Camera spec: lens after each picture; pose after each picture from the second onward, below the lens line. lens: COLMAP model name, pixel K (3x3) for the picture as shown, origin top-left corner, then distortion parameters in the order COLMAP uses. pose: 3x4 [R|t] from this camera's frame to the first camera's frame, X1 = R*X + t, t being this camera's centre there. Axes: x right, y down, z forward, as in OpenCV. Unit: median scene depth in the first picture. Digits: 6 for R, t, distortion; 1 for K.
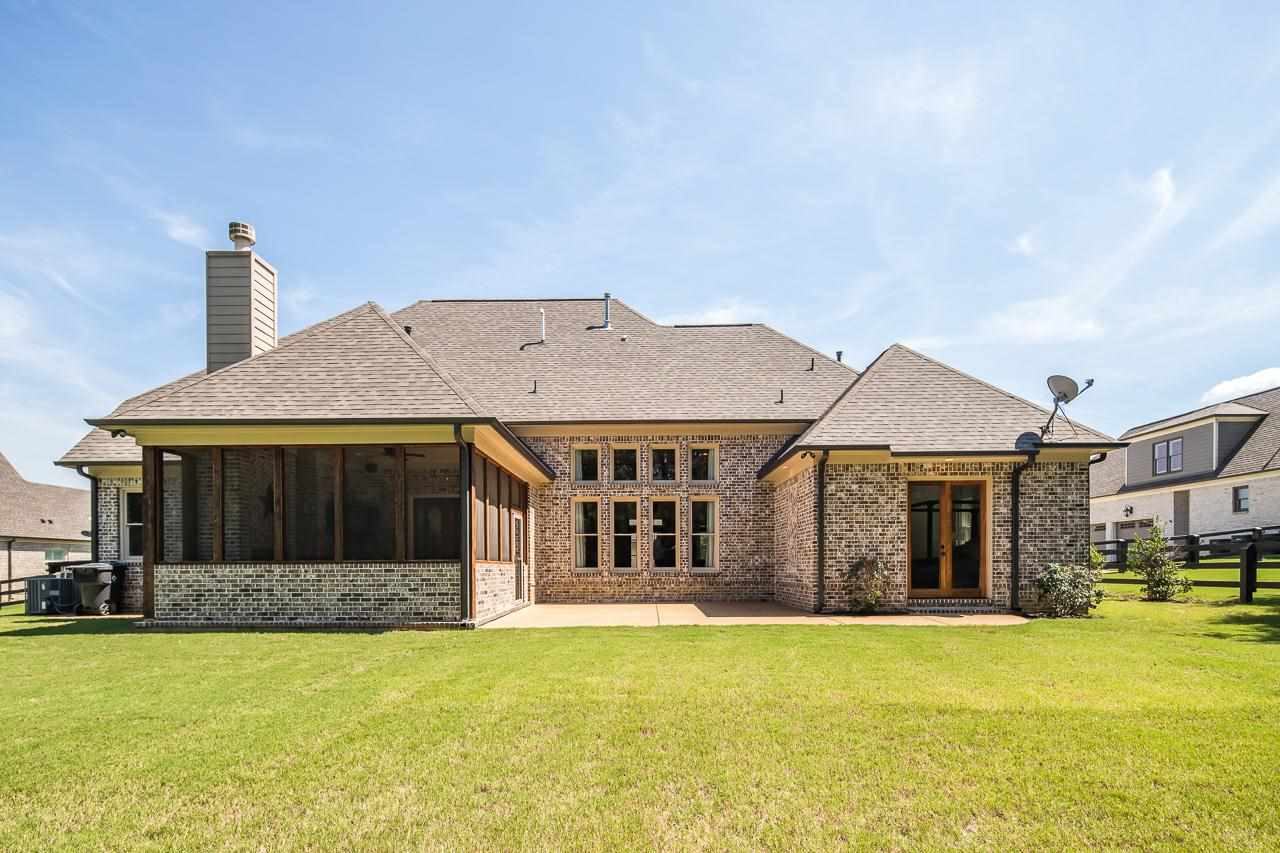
lens RADIAL K [[628.4, 0, 640.7], [0, 628.4, 444.2], [0, 0, 1]] dist [-0.002902, -0.000629]
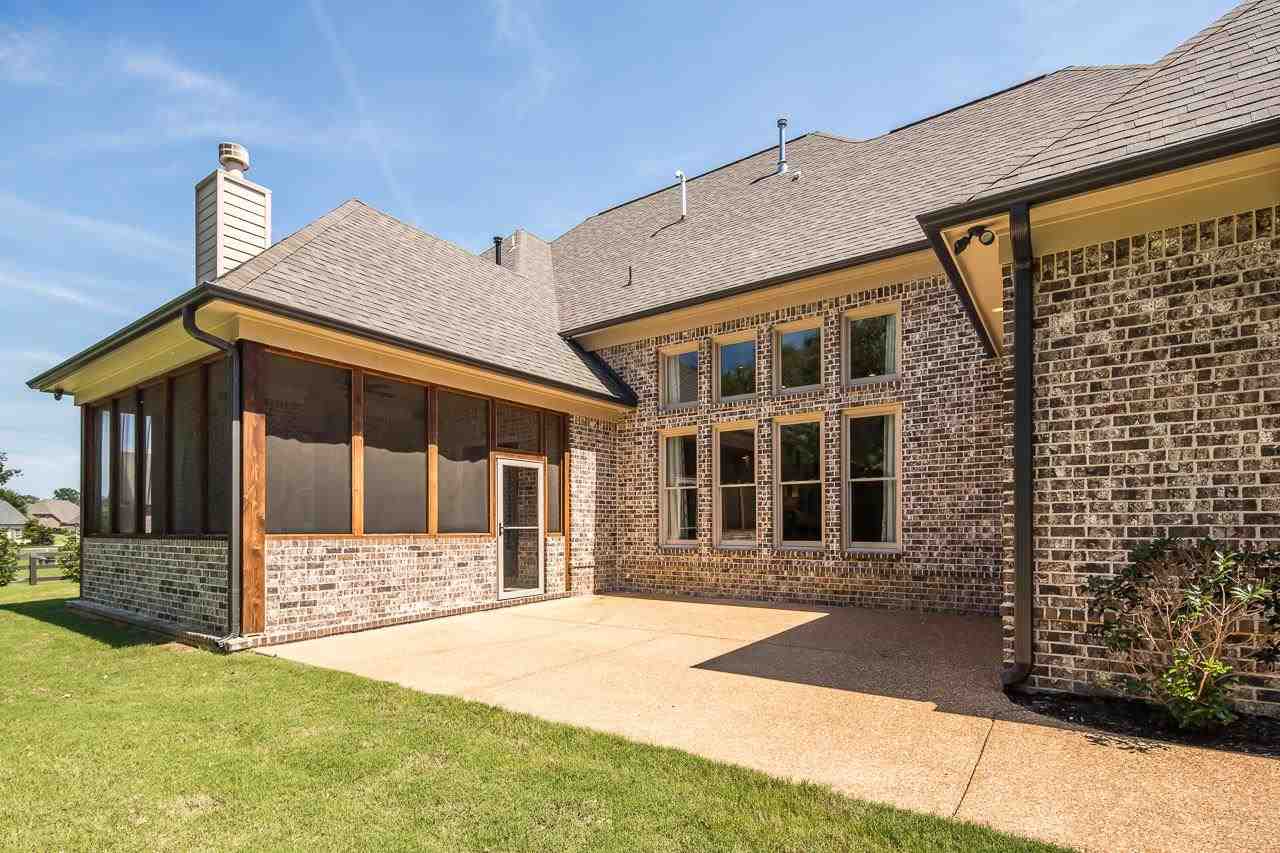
lens RADIAL K [[629.0, 0, 639.1], [0, 629.0, 459.2], [0, 0, 1]] dist [0.001226, -0.000586]
pose [[0.814115, -0.060495, -0.577544, 0.246252], [0.111248, 0.992385, 0.052869, 0.078664], [0.569948, -0.107292, 0.814646, 0.471998]]
